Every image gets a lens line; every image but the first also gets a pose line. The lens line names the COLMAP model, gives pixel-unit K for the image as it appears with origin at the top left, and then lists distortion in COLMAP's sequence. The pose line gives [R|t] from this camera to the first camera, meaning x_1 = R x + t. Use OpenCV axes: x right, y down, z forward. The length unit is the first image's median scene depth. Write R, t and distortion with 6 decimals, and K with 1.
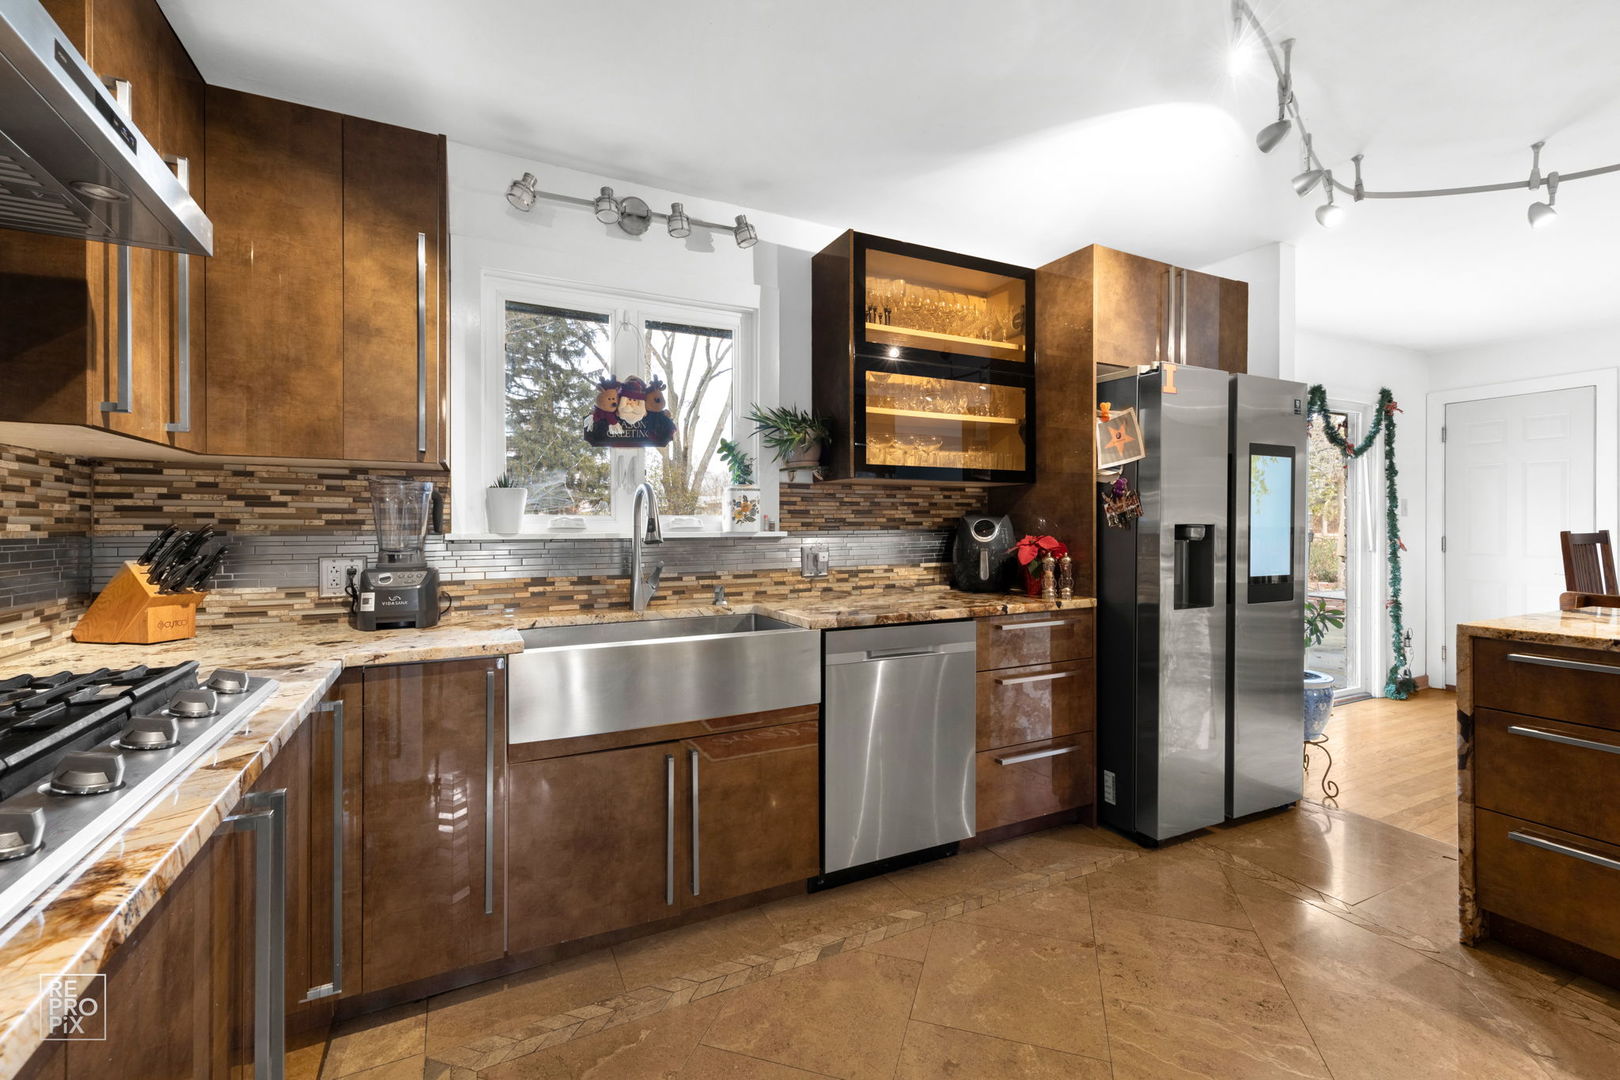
lens RADIAL K [[689.0, 0, 806.2], [0, 689.0, 529.1], [0, 0, 1]] dist [-0.018174, 0.000321]
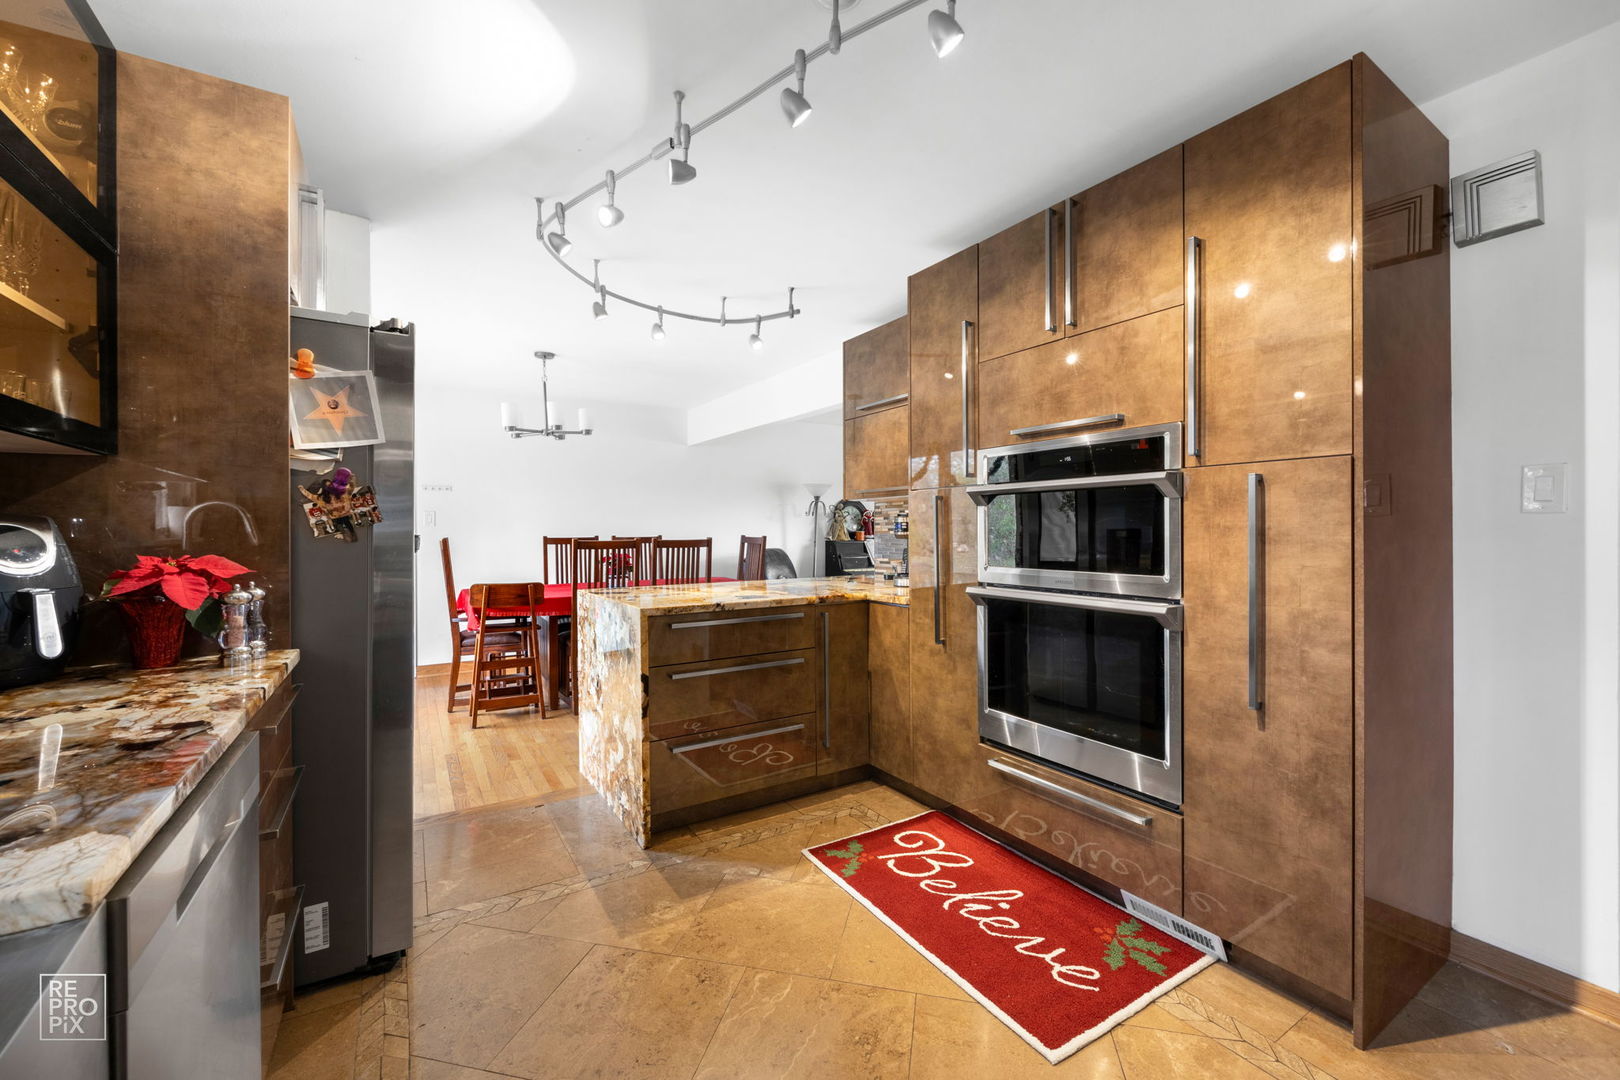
lens RADIAL K [[632.6, 0, 799.4], [0, 632.6, 532.7], [0, 0, 1]] dist [0.003220, 0.000210]
pose [[-0.092369, -0.001181, 0.995724, -0.341461], [0.007075, 0.999973, 0.001842, -0.009311], [-0.995700, 0.007215, -0.092358, 0.931002]]
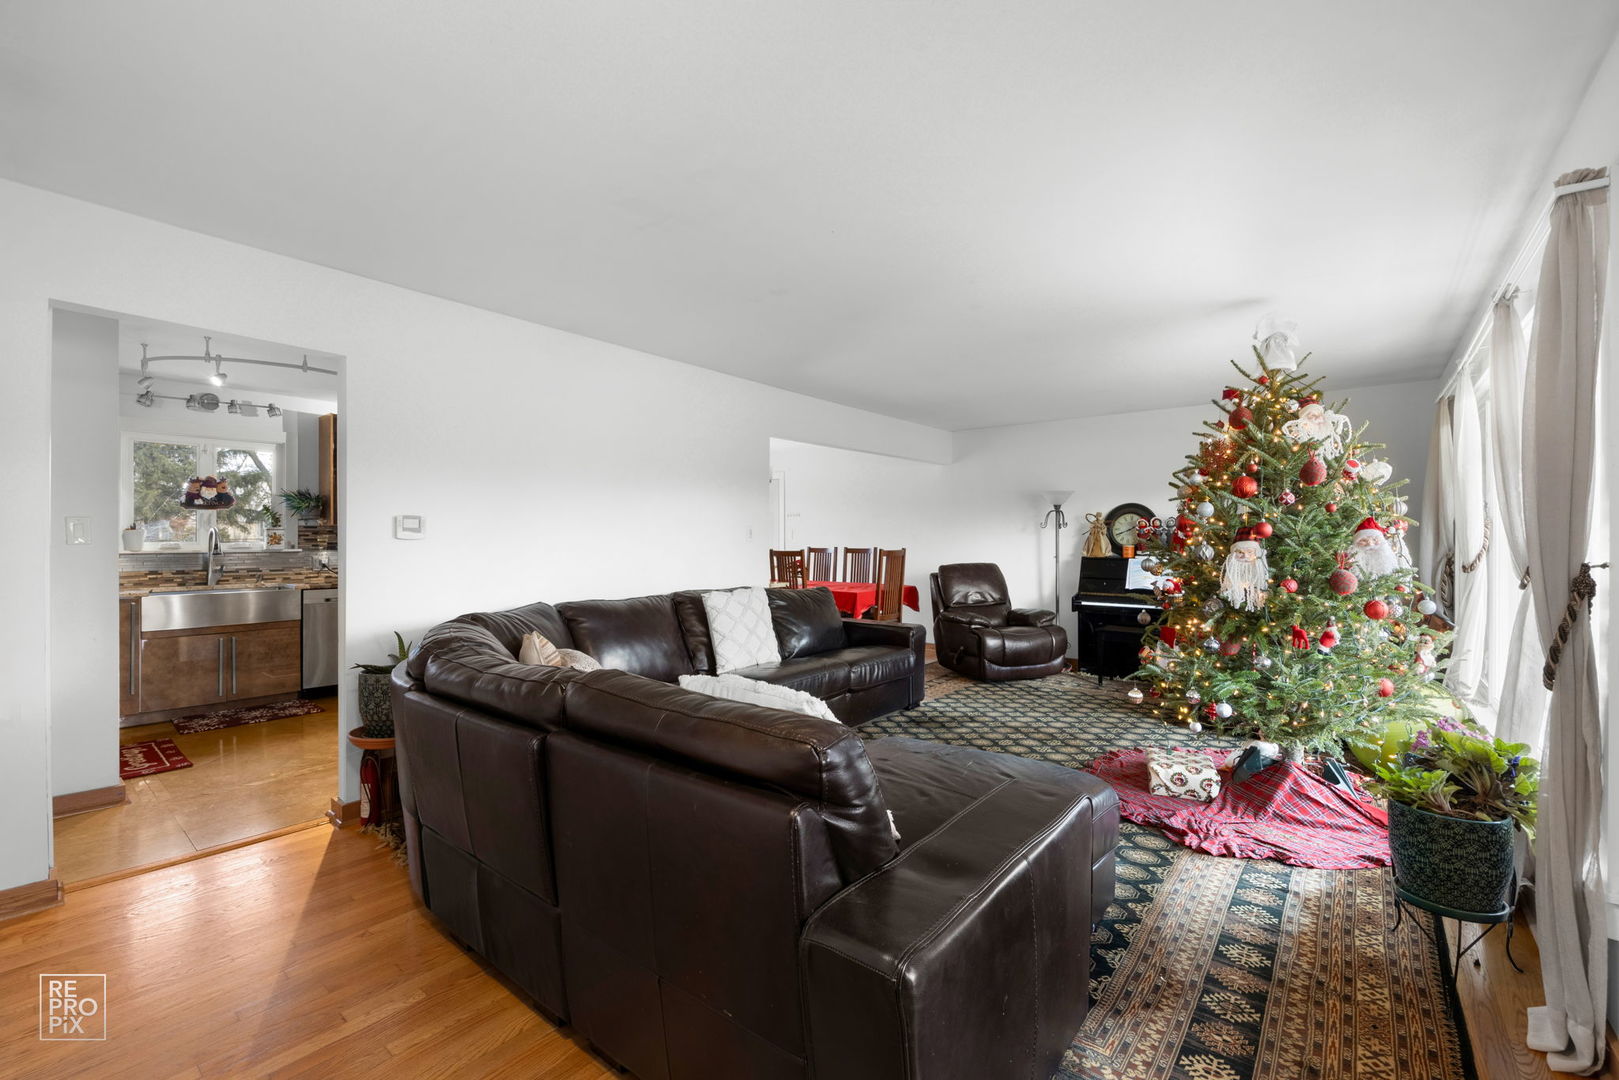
lens RADIAL K [[688.6, 0, 809.9], [0, 688.6, 543.8], [0, 0, 1]] dist [-0.018174, 0.000321]
pose [[0.911110, 0.001196, 0.412161, 0.463400], [-0.001988, 0.999997, 0.001492, -0.016762], [-0.412157, -0.002179, 0.911110, -1.351404]]
